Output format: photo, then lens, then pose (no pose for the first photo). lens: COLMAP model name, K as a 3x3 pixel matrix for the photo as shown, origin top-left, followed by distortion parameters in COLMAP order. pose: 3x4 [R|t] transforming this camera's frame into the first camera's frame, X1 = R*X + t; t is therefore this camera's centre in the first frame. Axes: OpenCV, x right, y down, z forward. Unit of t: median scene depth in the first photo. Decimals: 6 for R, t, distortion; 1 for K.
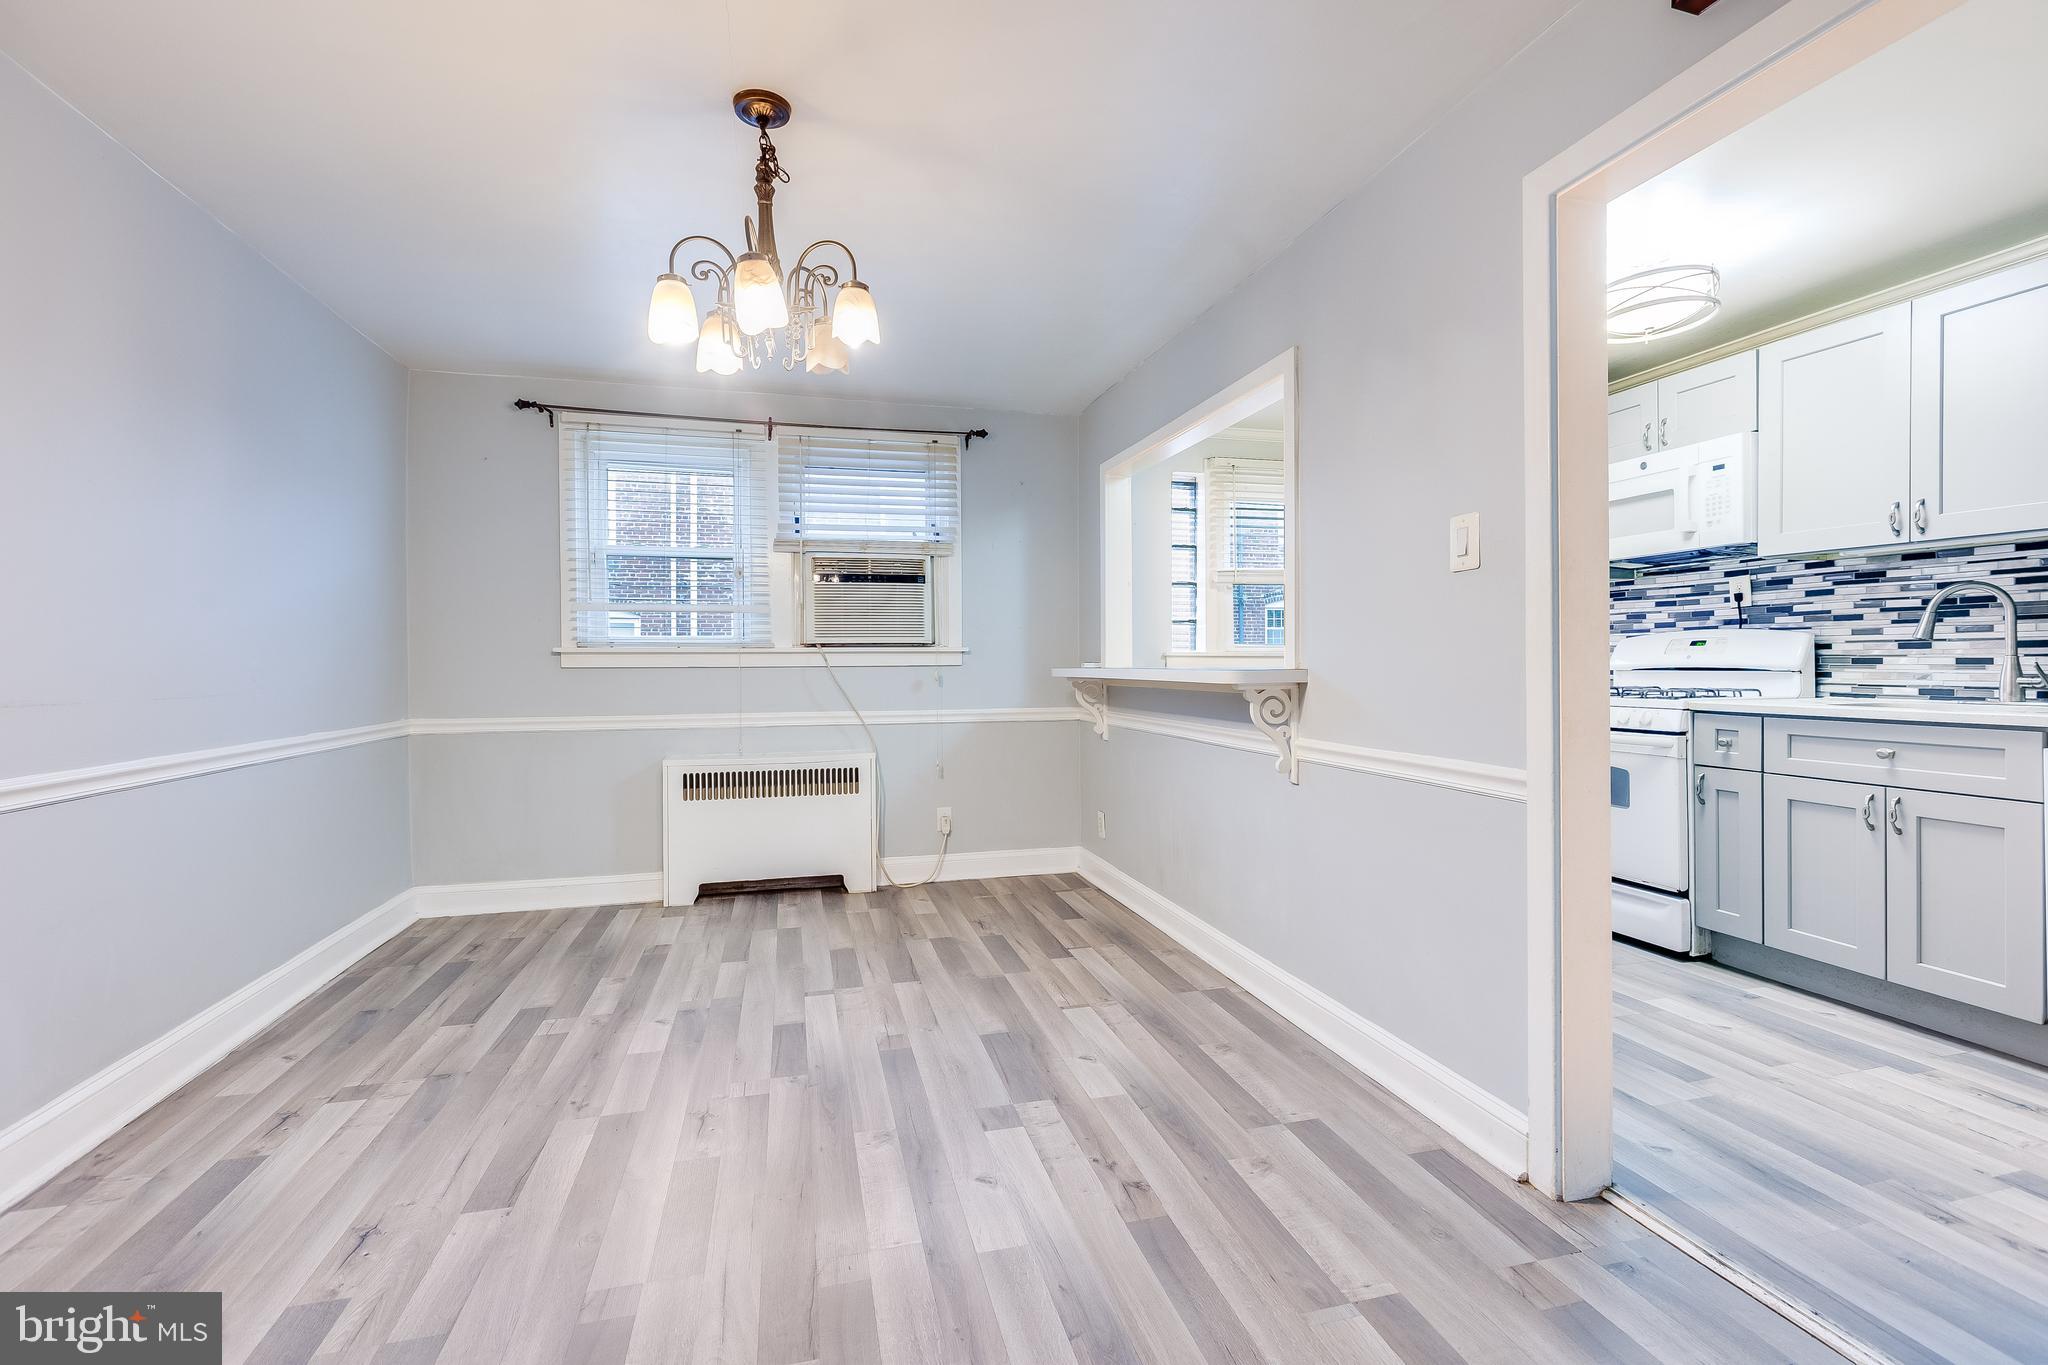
lens RADIAL K [[899.4, 0, 1018.4], [0, 899.4, 665.3], [0, 0, 1]] dist [-0.001405, -0.003495]
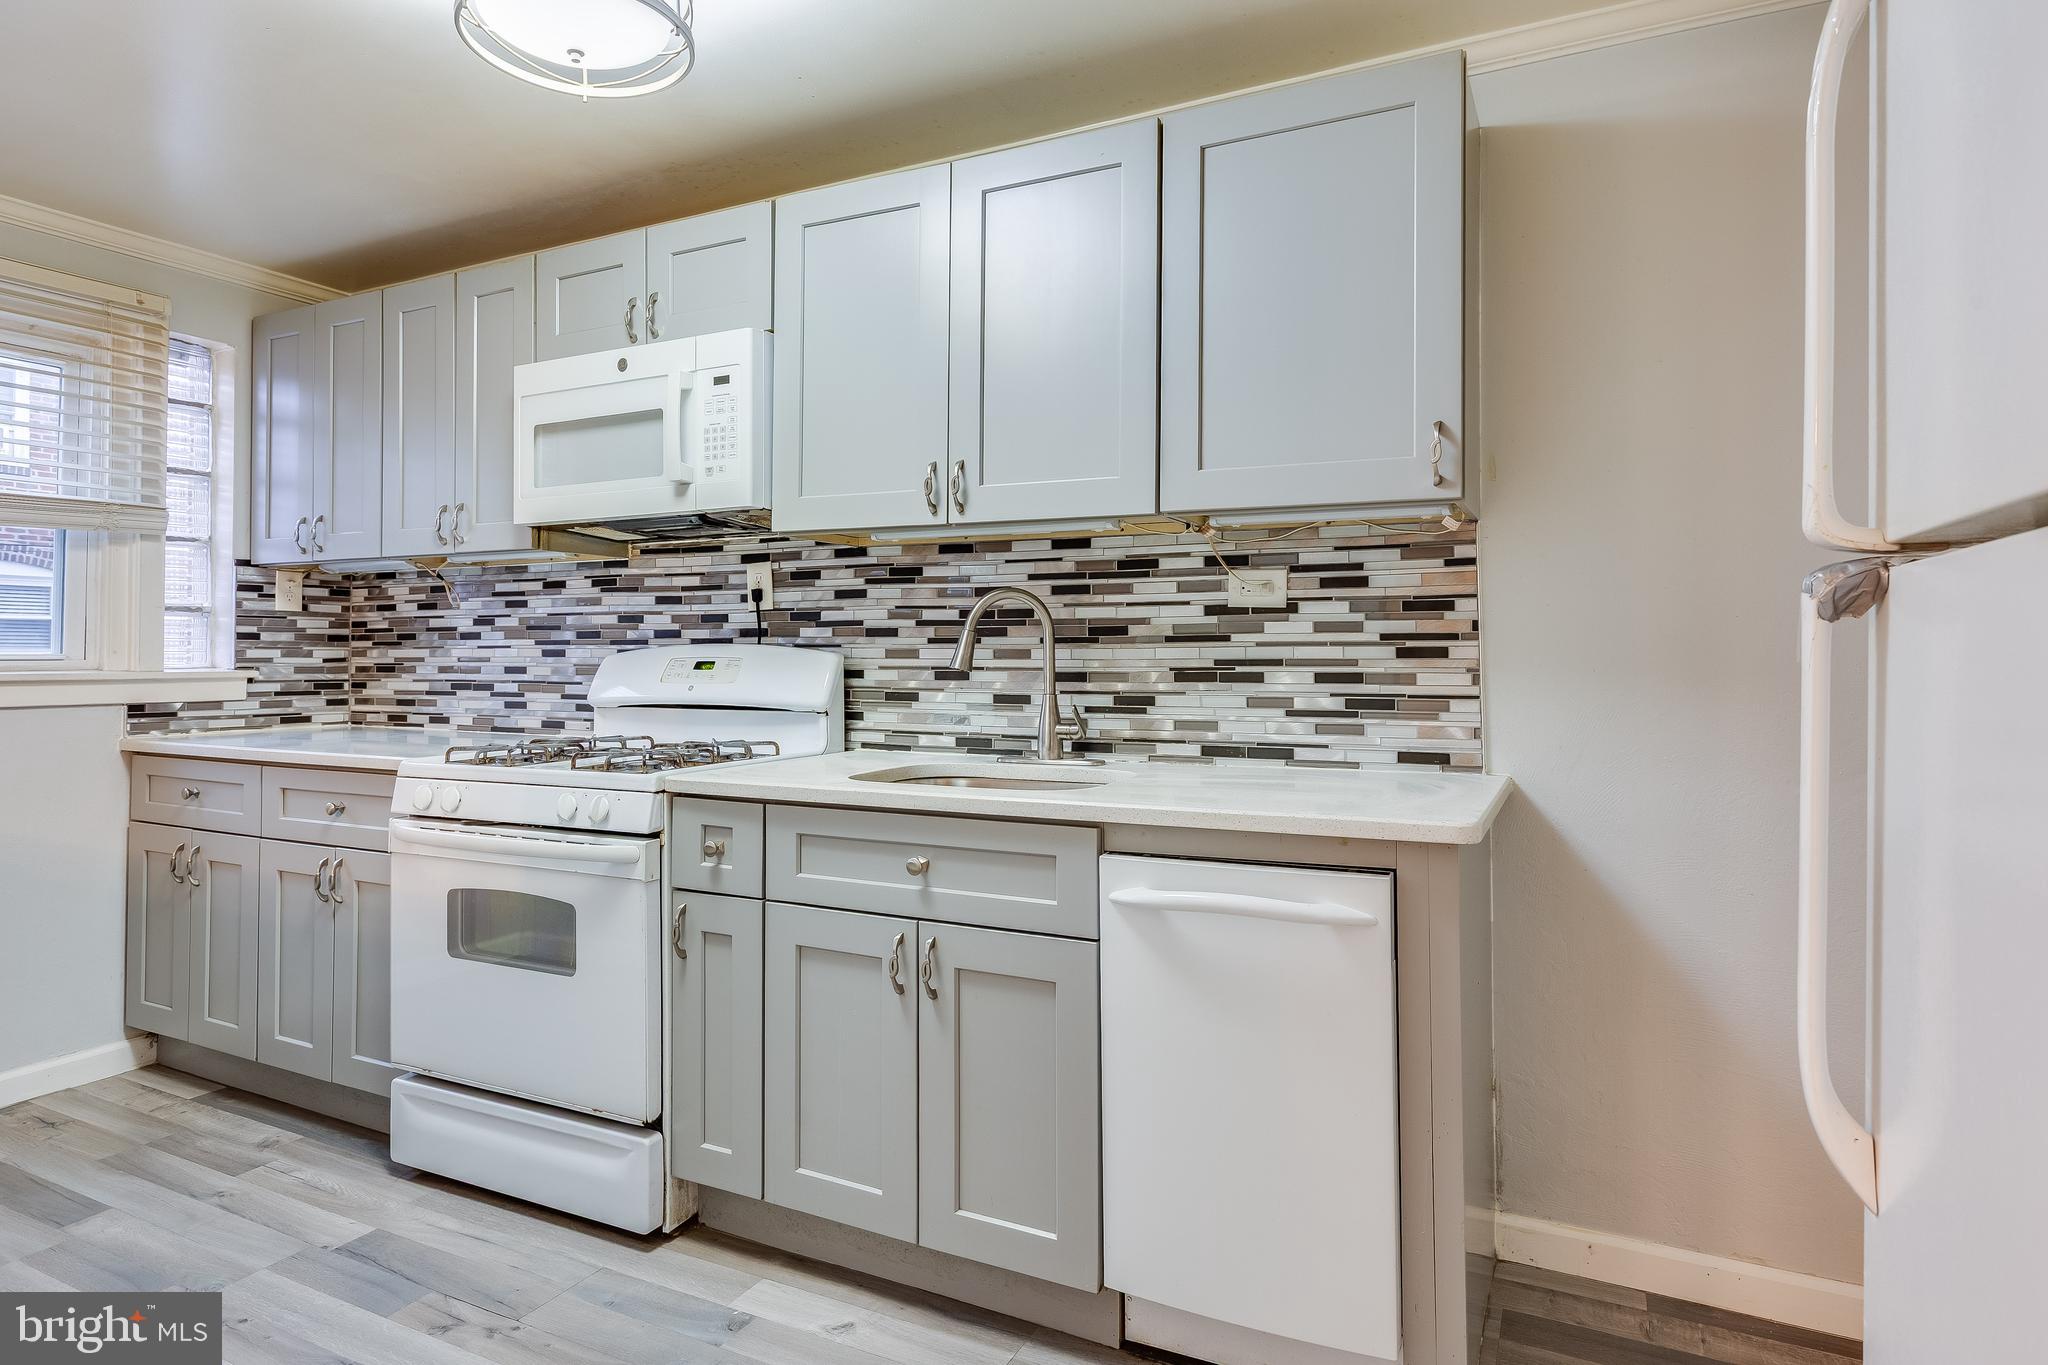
lens RADIAL K [[1123.0, 0, 1023.5], [0, 1123.0, 630.5], [0, 0, 1]] dist [0.000584, 0.000452]
pose [[0.658580, 0.019713, 0.752253, 0.351545], [-0.000105, 0.999659, -0.026104, -0.032132], [-0.752511, 0.017113, 0.658357, 0.353557]]
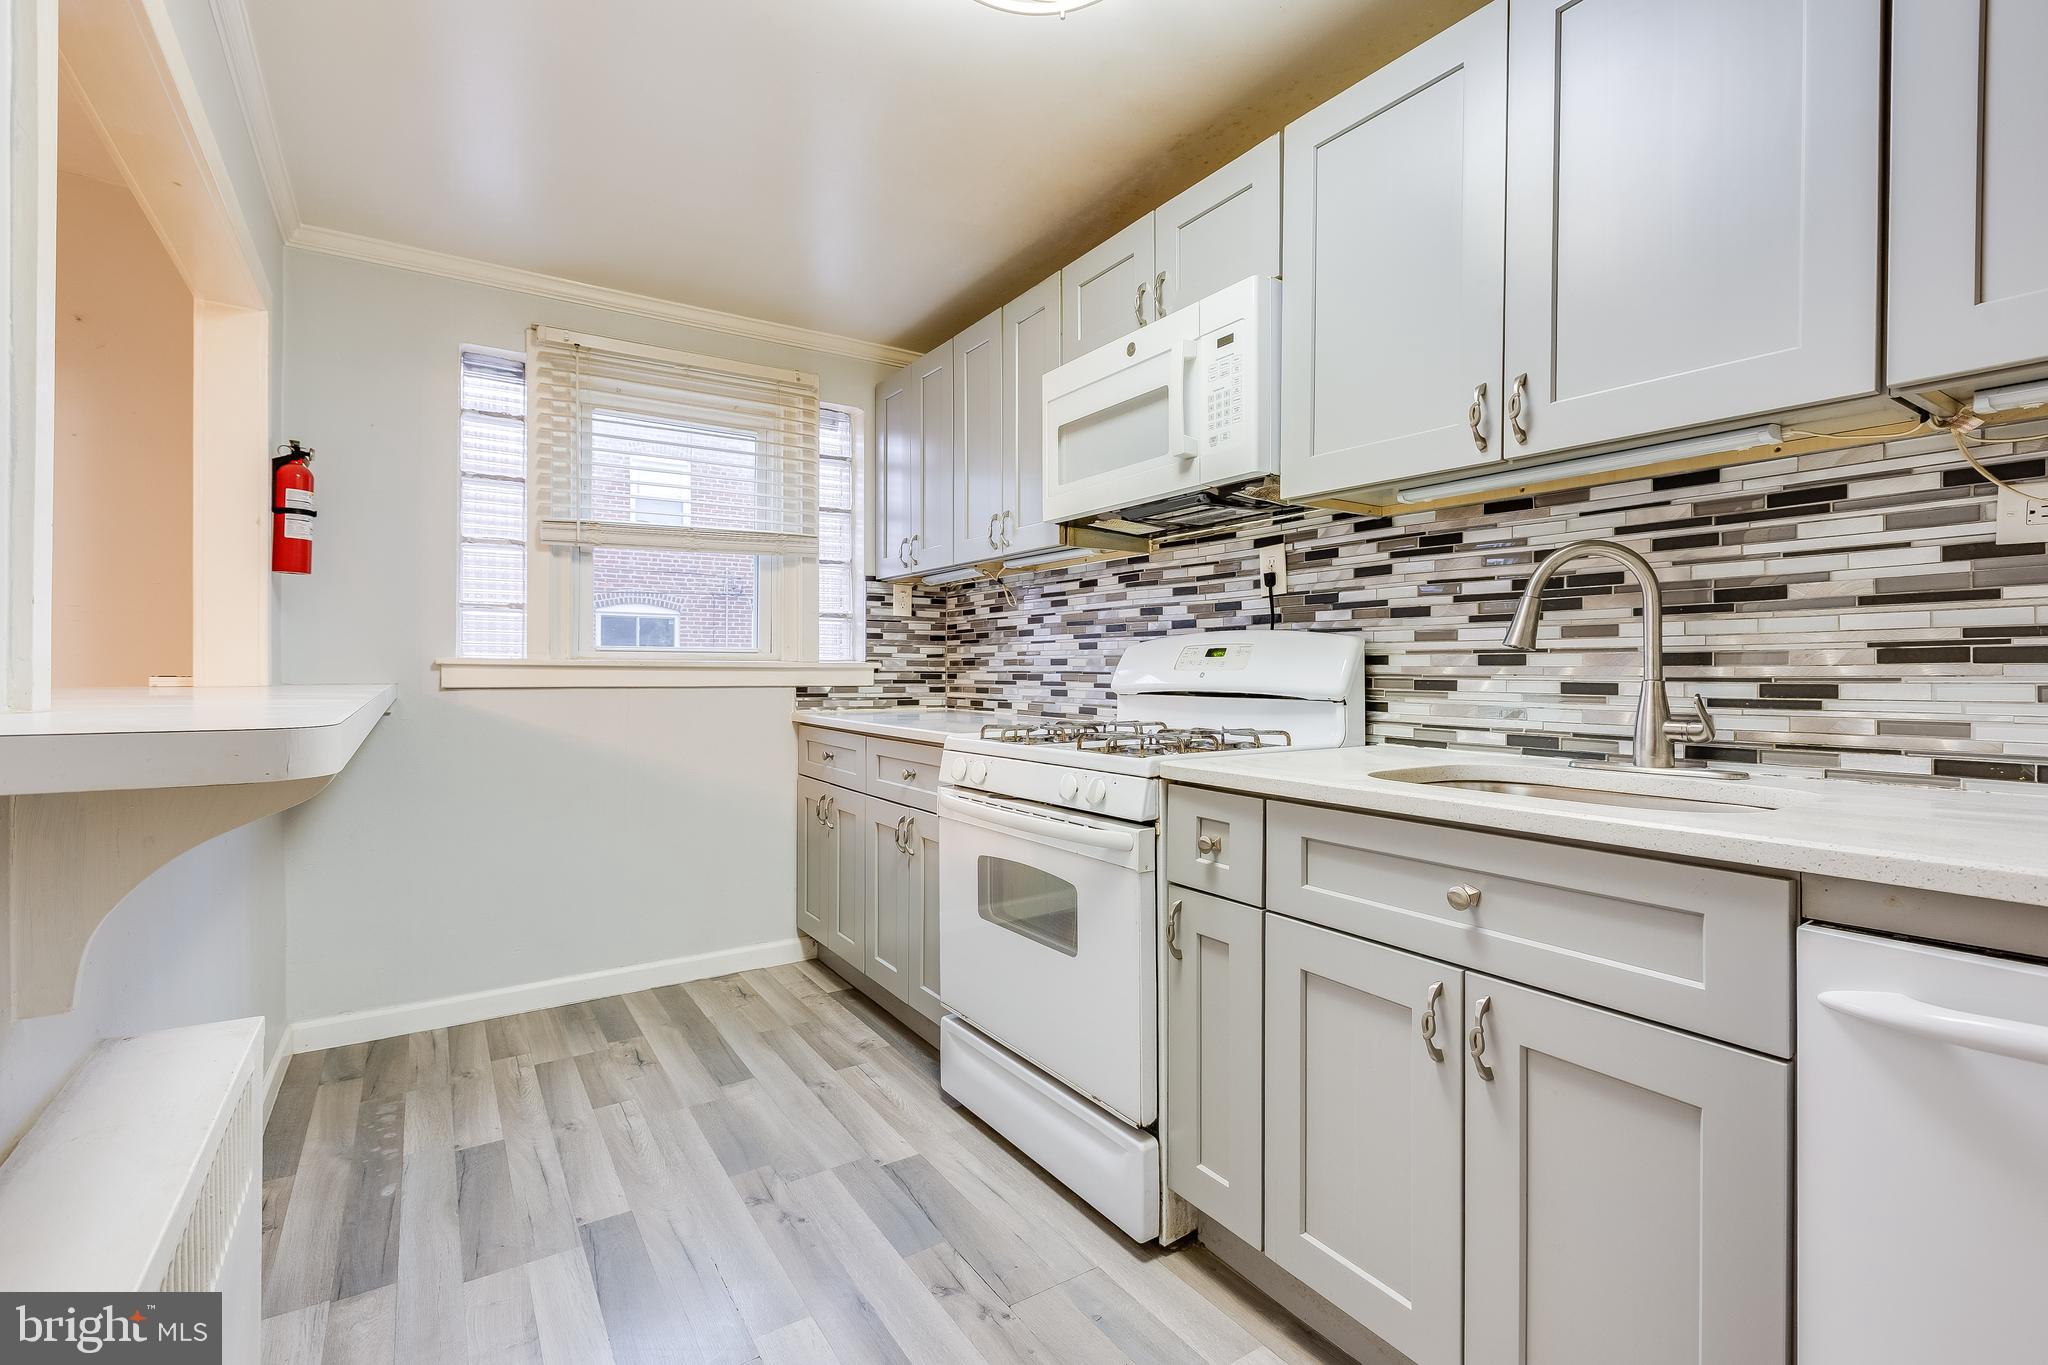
lens RADIAL K [[906.0, 0, 1023.0], [0, 906.0, 672.5], [0, 0, 1]] dist [-0.001358, 0.000030]
pose [[0.947317, 0.006212, 0.320237, 0.485121], [-0.006209, 0.999980, -0.001030, -0.010686], [-0.320237, -0.001012, 0.947337, 0.507277]]
